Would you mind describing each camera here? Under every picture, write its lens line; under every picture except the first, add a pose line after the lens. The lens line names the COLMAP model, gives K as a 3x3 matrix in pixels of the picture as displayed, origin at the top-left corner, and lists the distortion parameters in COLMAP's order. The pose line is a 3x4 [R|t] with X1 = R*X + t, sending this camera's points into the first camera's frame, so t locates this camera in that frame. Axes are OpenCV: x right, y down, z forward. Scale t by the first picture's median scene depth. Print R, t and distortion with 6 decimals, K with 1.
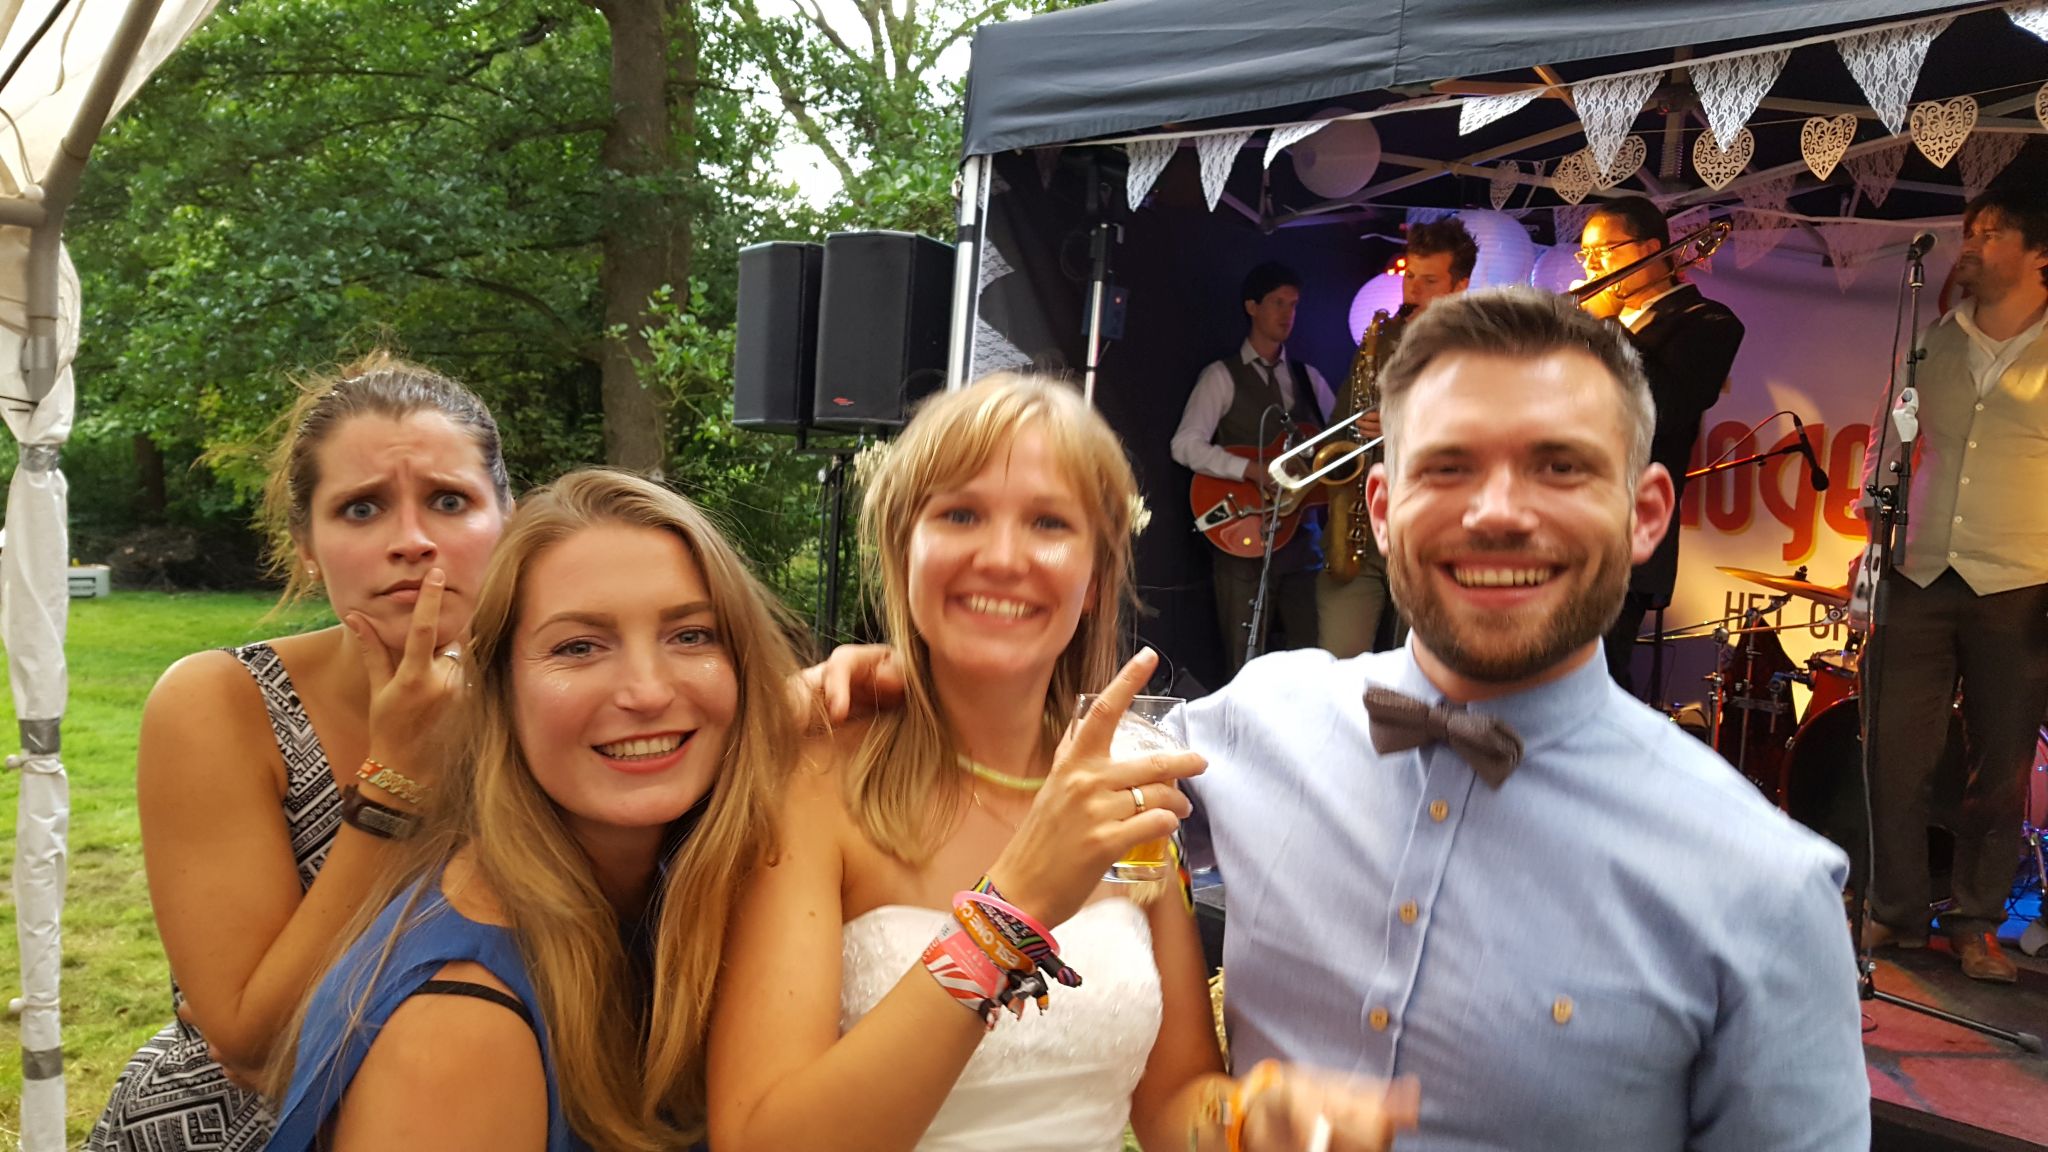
lens RADIAL K [[1538.8, 0, 993.4], [0, 1538.8, 565.1], [0, 0, 1]] dist [0.061496, -0.088085]
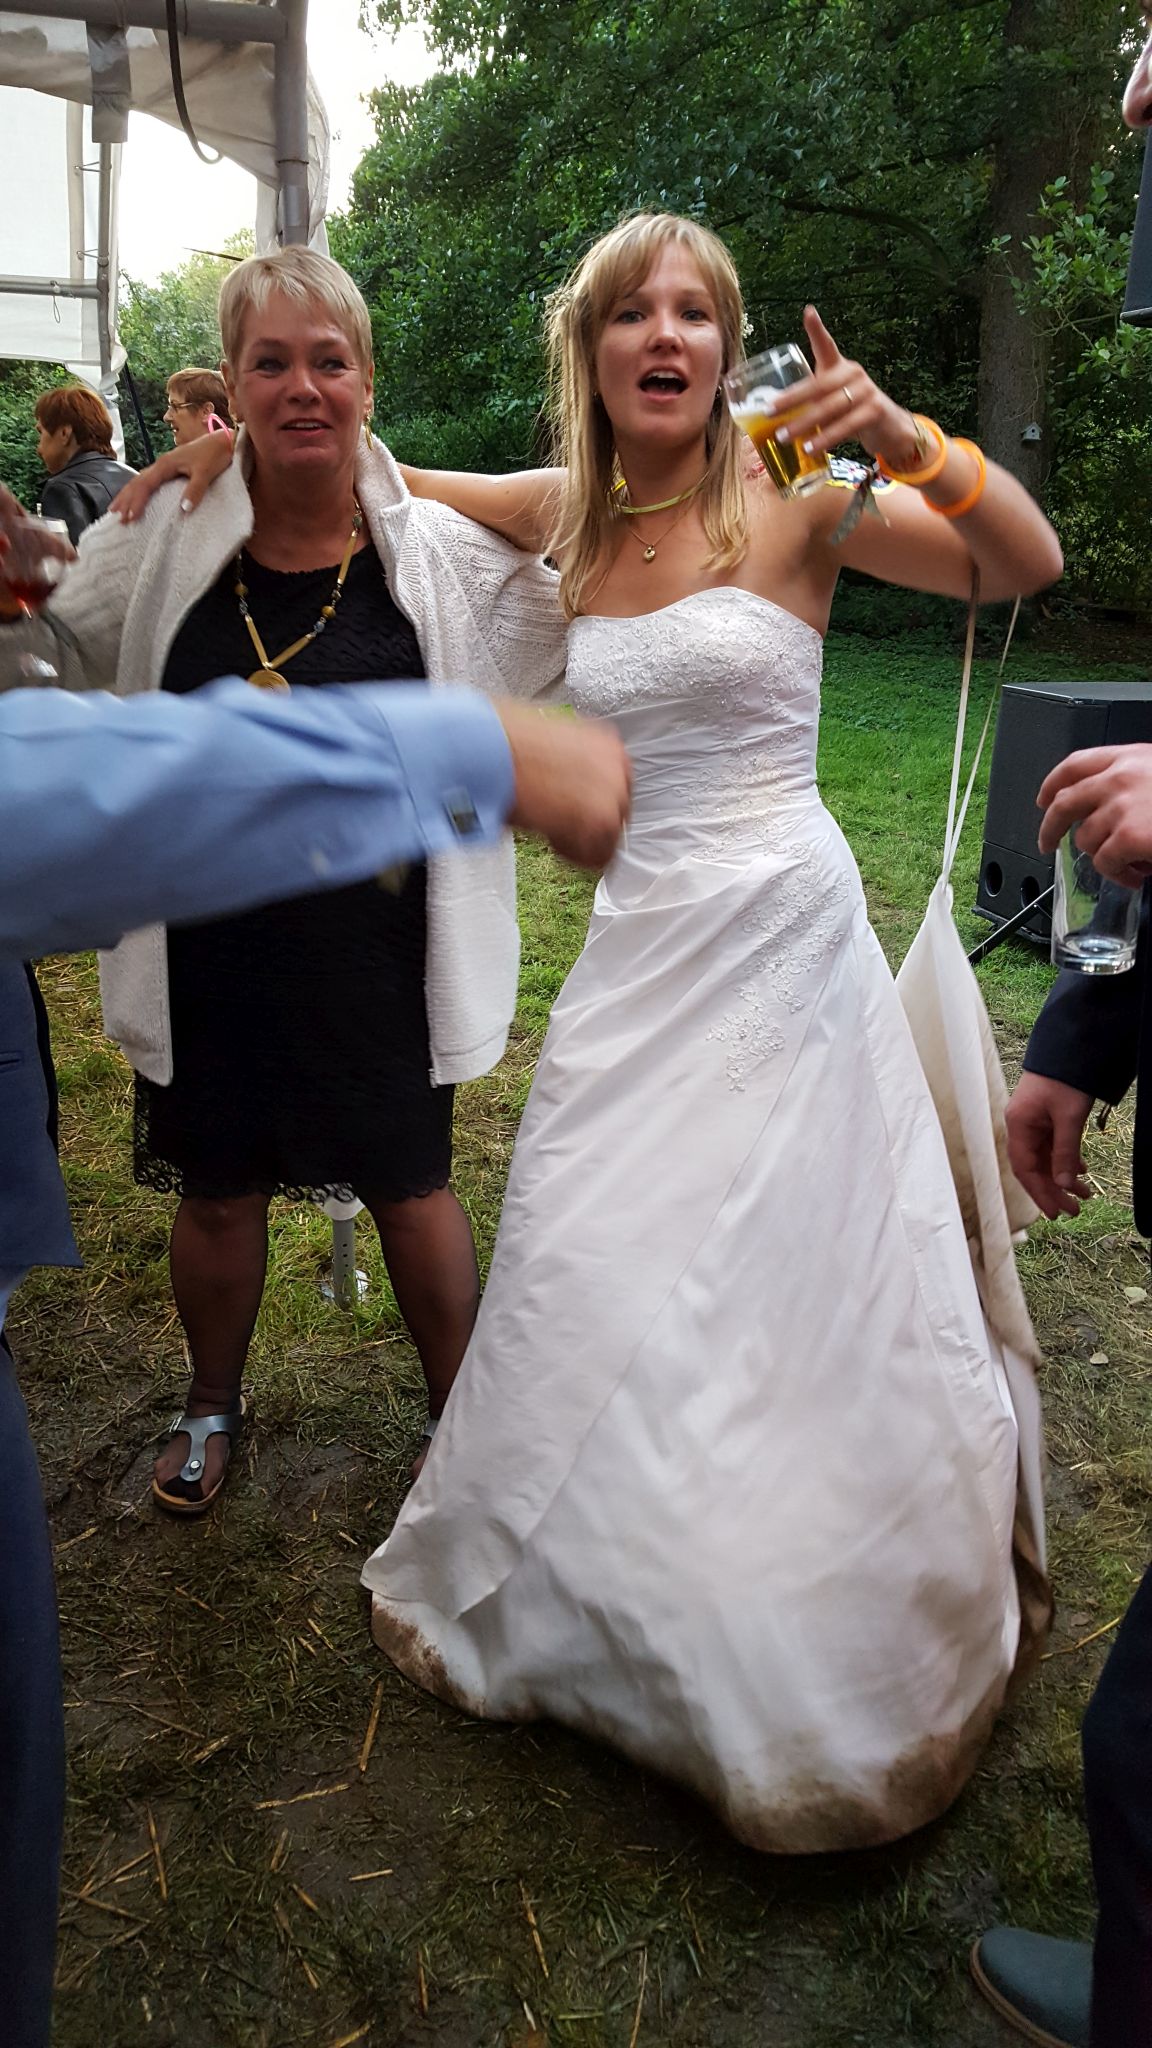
lens RADIAL K [[1538.8, 0, 573.6], [0, 1538.8, 1012.0], [0, 0, 1]] dist [0.061496, -0.088085]
pose [[0.881053, 0.138782, -0.452200, -0.005316], [-0.005277, 0.958815, 0.283983, 0.025993], [0.472988, -0.247818, 0.845499, 0.115809]]
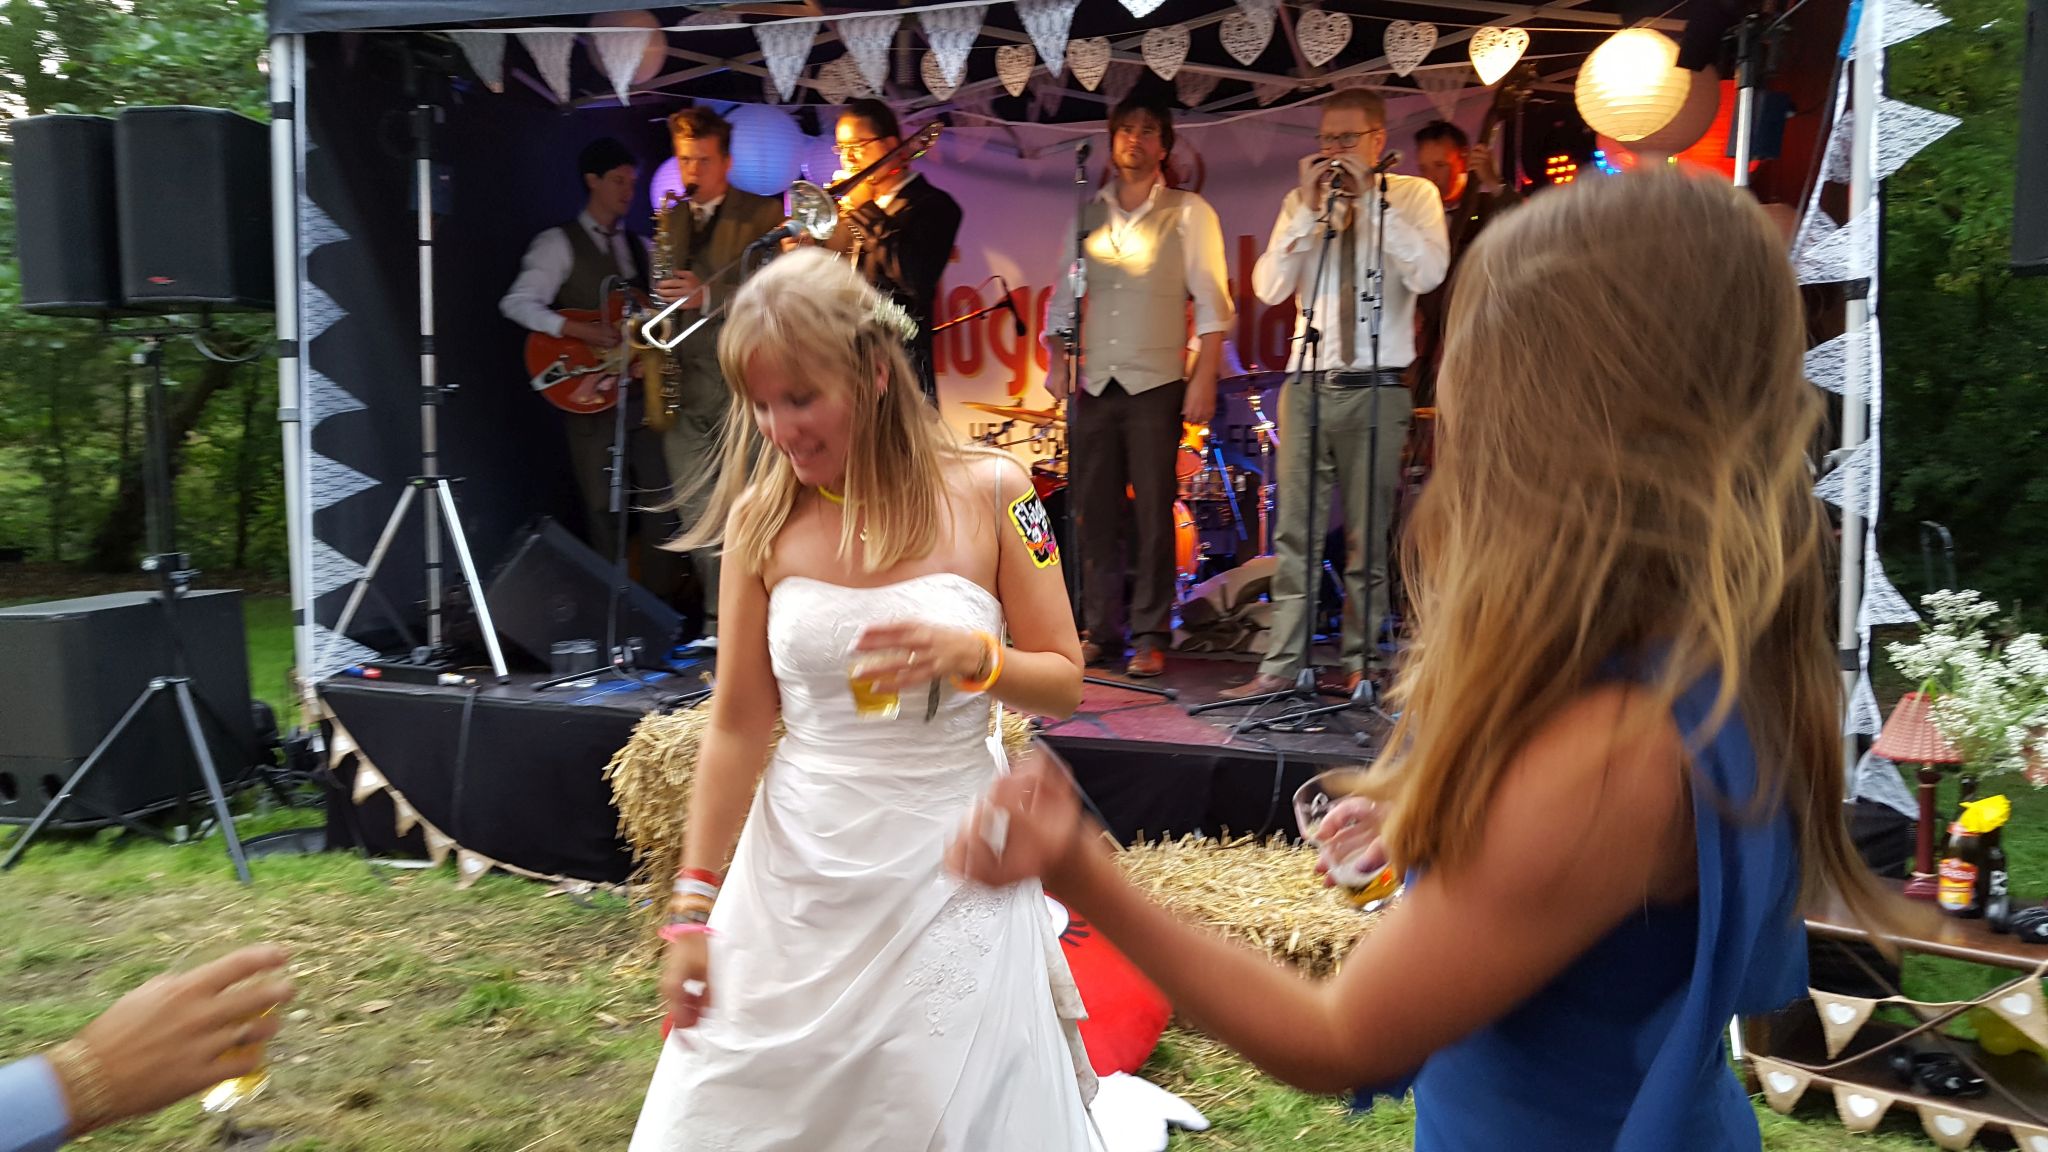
lens RADIAL K [[1538.8, 0, 1036.6], [0, 1538.8, 574.8], [0, 0, 1]] dist [0.061496, -0.088085]
pose [[0.880527, -0.108401, 0.461435, -0.083179], [0.068615, 0.992394, 0.102202, 0.019032], [-0.469004, -0.058331, 0.881268, -0.159016]]
